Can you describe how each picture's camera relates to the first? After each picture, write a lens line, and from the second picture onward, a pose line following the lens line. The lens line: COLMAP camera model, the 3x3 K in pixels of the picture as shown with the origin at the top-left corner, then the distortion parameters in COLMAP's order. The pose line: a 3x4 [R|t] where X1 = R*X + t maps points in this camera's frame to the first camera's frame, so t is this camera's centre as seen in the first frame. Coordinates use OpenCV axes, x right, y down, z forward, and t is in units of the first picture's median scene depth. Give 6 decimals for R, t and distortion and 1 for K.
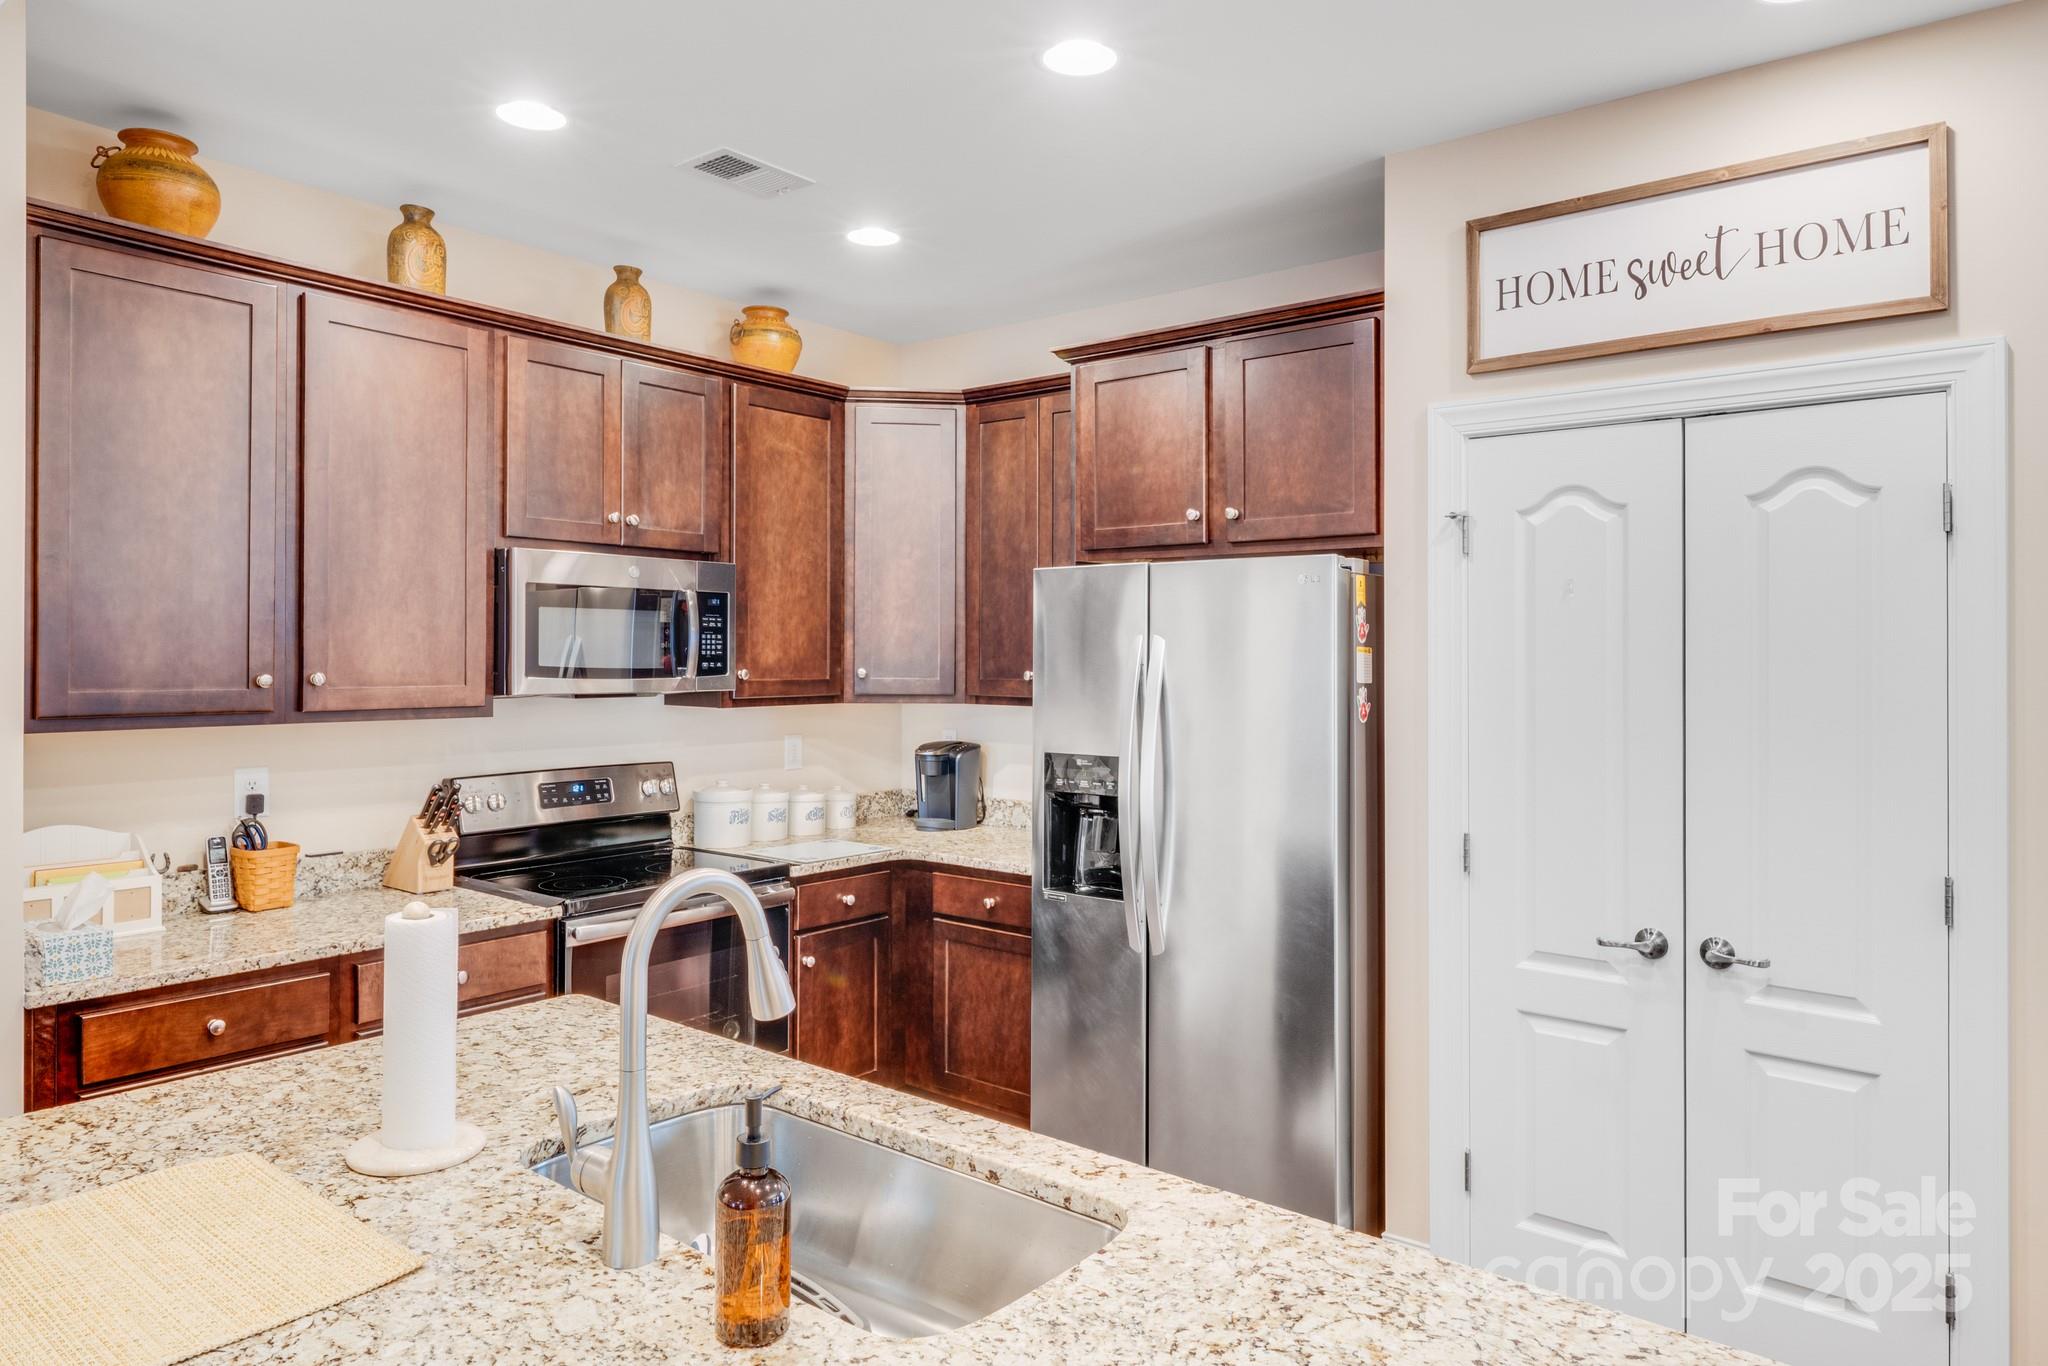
lens RADIAL K [[1294.5, 0, 1017.4], [0, 1294.5, 644.0], [0, 0, 1]] dist [0.004895, -0.001419]
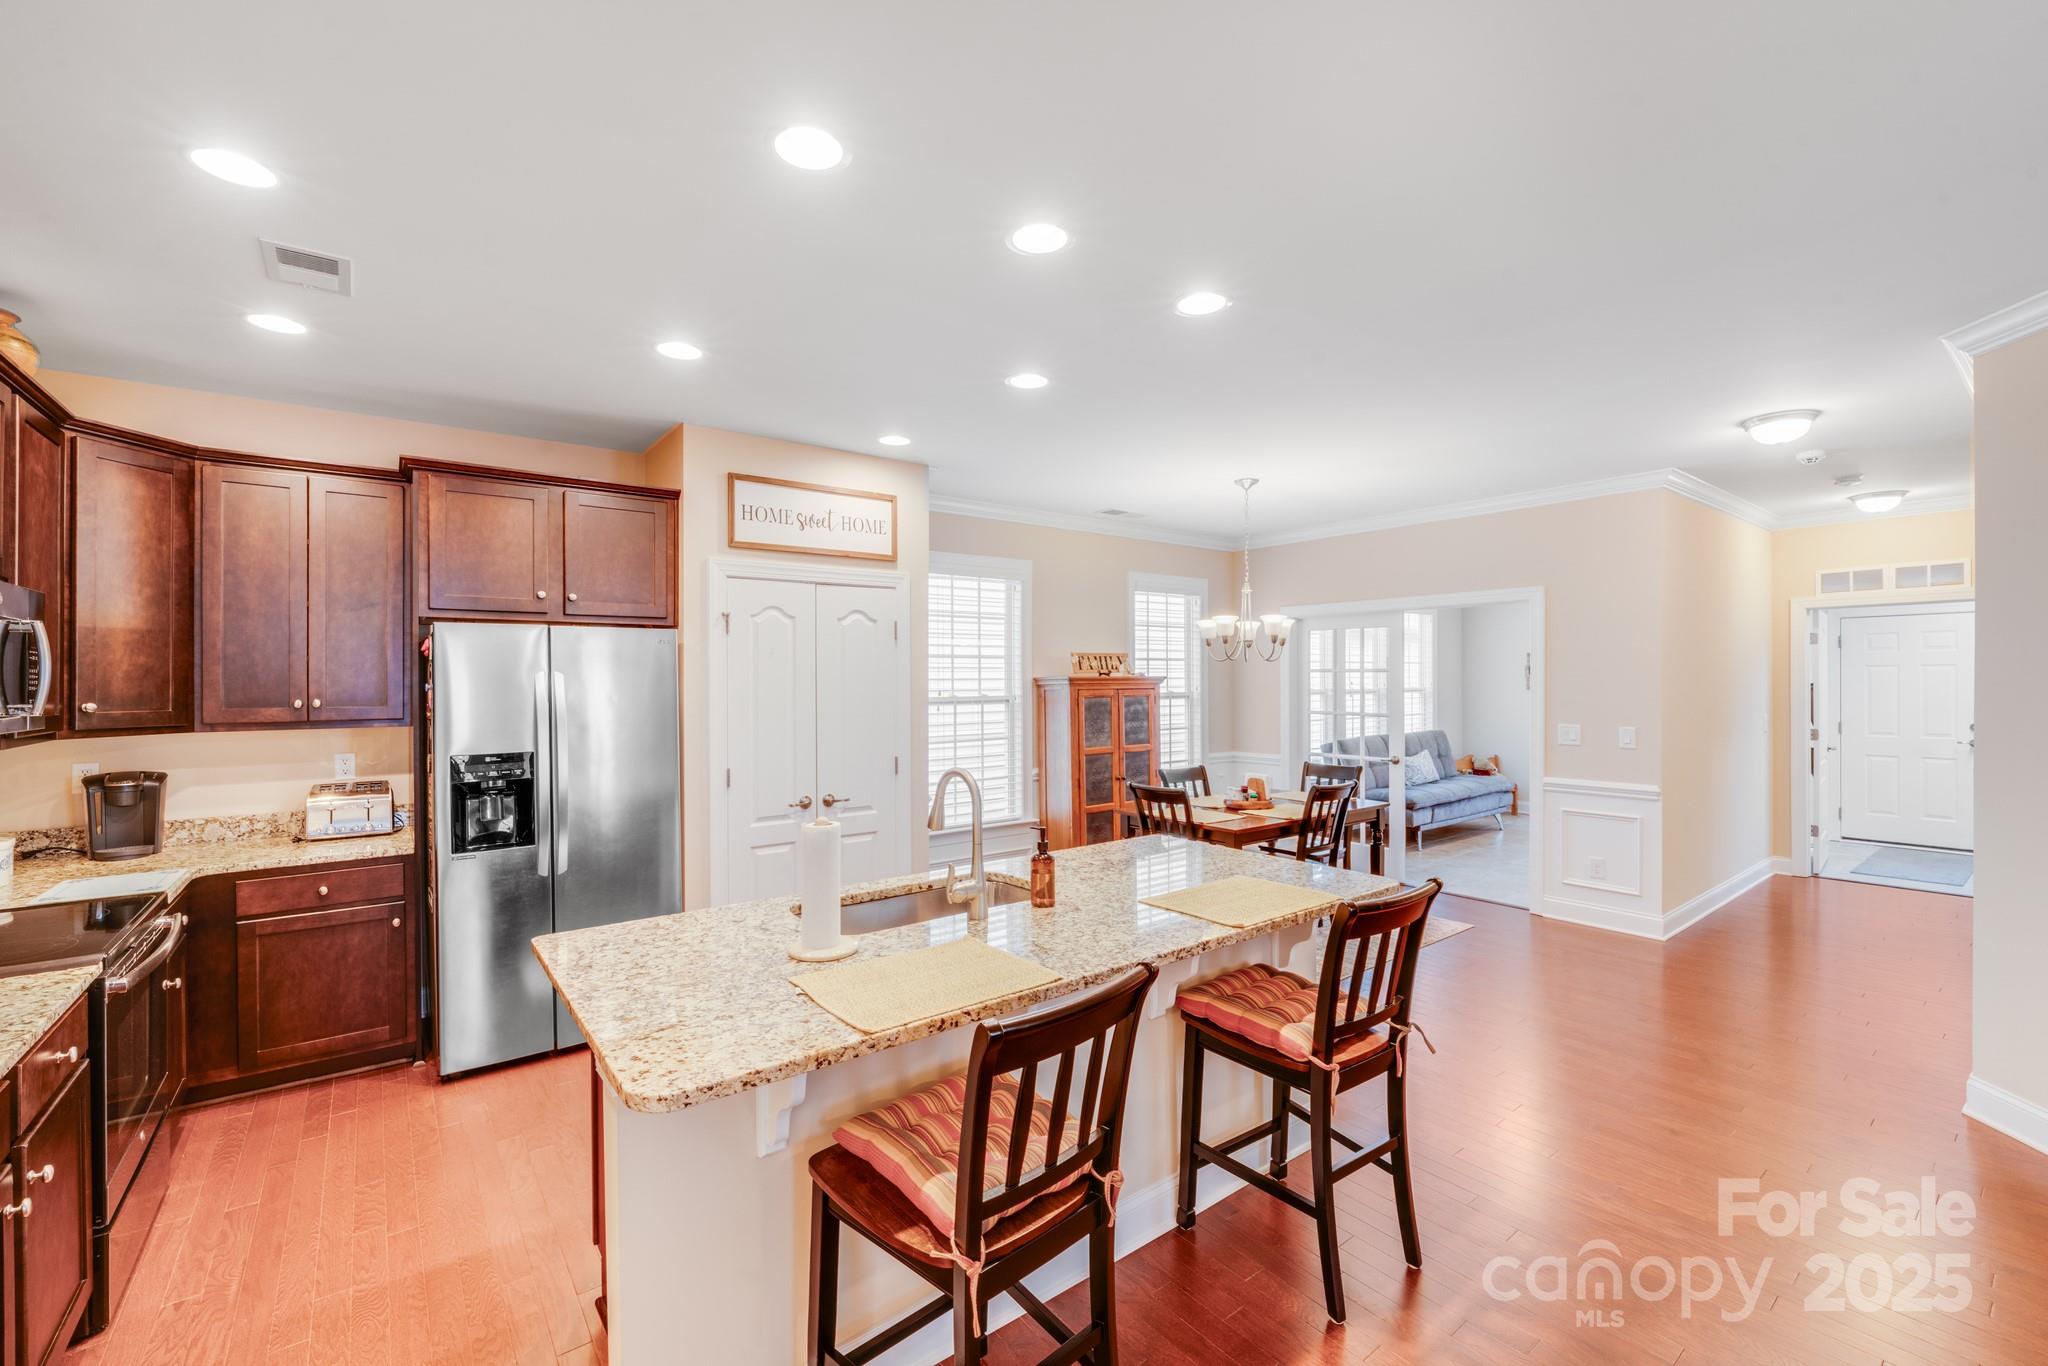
lens RADIAL K [[837.7, 0, 1016.9], [0, 837.7, 680.6], [0, 0, 1]] dist [-0.010794, -0.000817]
pose [[0.233948, -0.007203, 0.972223, -0.764059], [0.001481, 0.999974, 0.007052, -0.002396], [-0.972248, -0.000210, 0.233952, 0.219138]]
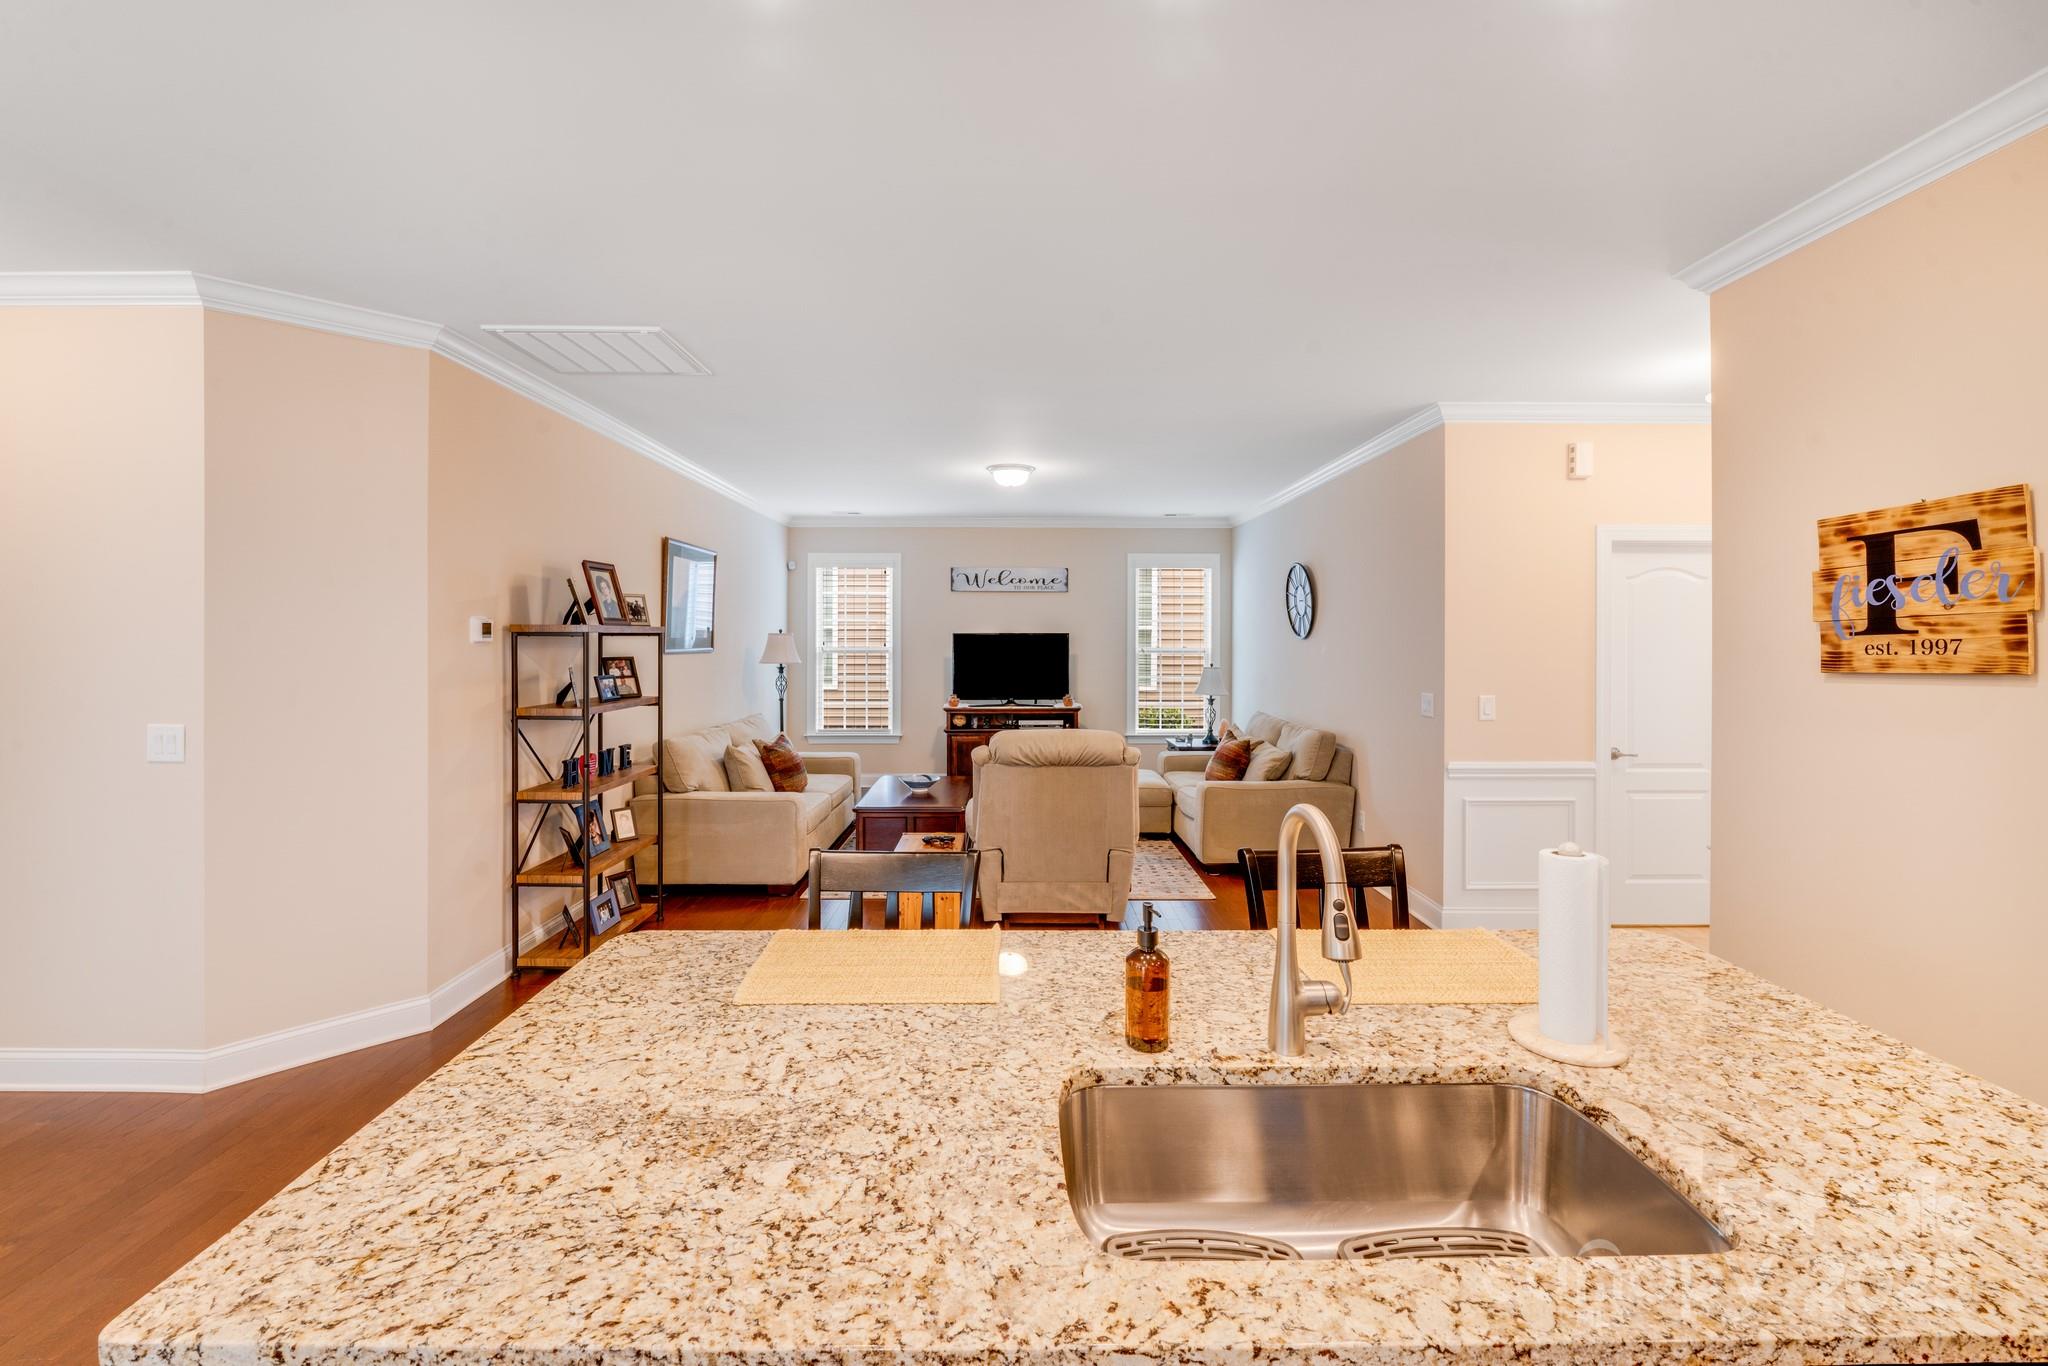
lens RADIAL K [[849.3, 0, 1018.0], [0, 849.3, 642.1], [0, 0, 1]] dist [-0.009493, -0.000294]
pose [[-0.770092, -0.002769, -0.637927, 0.227293], [-0.003107, 0.999995, -0.000591, 0.003740], [0.637926, 0.001527, -0.770097, 0.629544]]
